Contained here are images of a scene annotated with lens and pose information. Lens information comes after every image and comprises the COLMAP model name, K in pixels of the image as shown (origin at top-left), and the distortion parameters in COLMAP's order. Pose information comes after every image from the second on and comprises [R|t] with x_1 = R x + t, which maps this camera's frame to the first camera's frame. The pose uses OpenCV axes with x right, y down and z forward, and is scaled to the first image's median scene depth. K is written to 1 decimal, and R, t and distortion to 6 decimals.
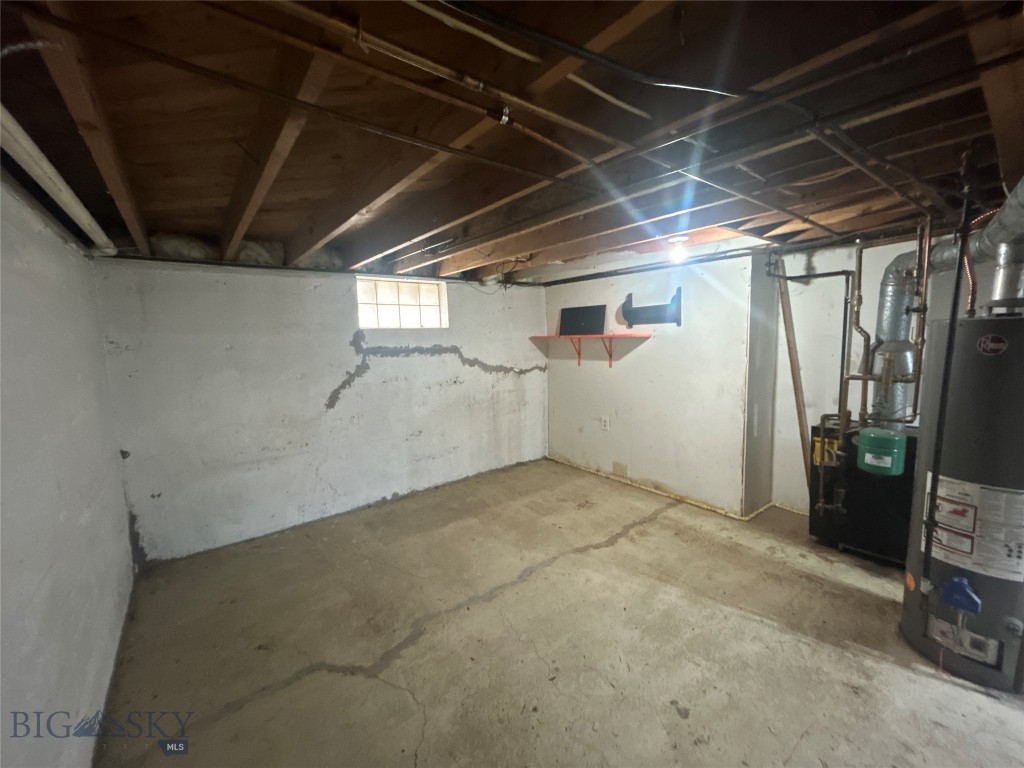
lens RADIAL K [[411.4, 0, 514.9], [0, 411.4, 383.2], [0, 0, 1]] dist [-0.000138, -0.000121]
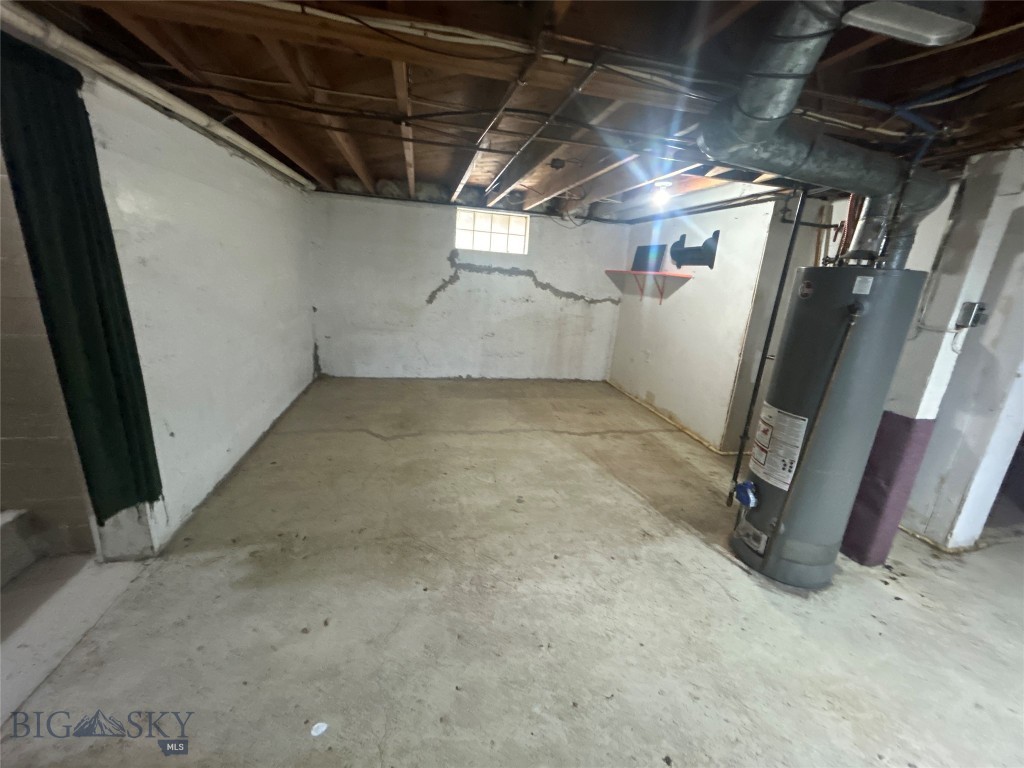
lens RADIAL K [[411.4, 0, 512.6], [0, 411.4, 383.6], [0, 0, 1]] dist [-0.000138, -0.000121]
pose [[0.893340, 0.206948, -0.398893, 0.531324], [-0.147449, 0.973494, 0.174836, 0.046836], [0.424502, -0.097371, 0.900176, -0.233546]]
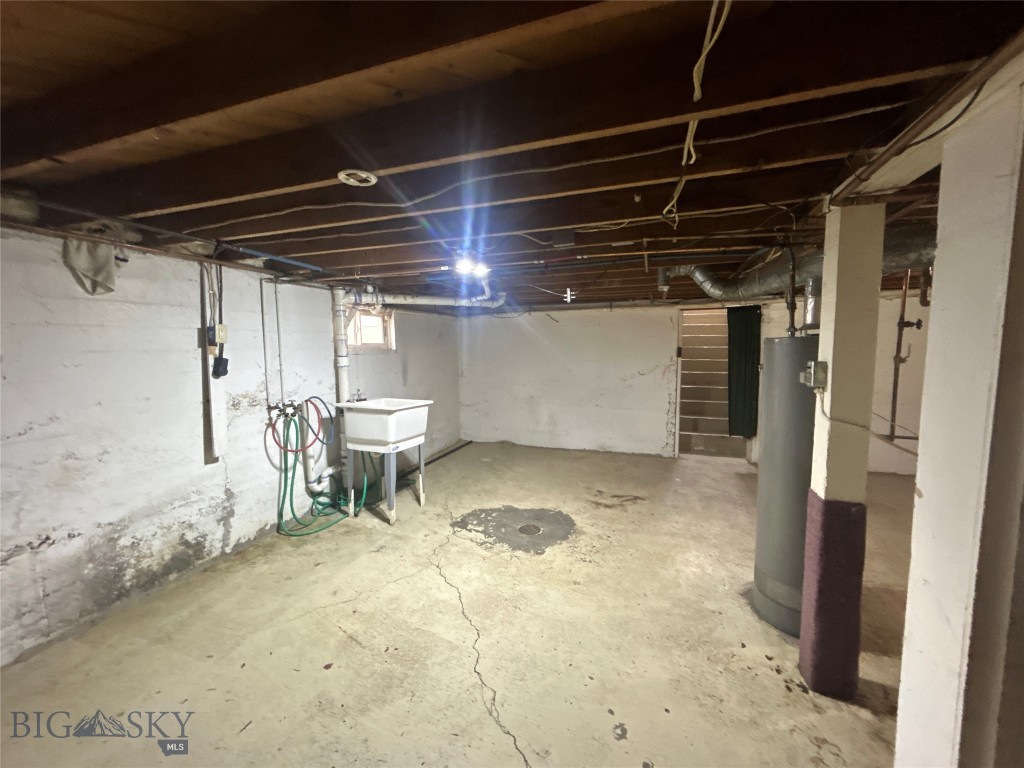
lens RADIAL K [[411.4, 0, 512.0], [0, 411.4, 382.5], [0, 0, 1]] dist [-0.000138, -0.000121]
pose [[-0.841885, 0.080227, -0.533661, 1.617579], [-0.033928, 0.979063, 0.200710, -0.150245], [0.538590, 0.187081, -0.821536, 0.947791]]
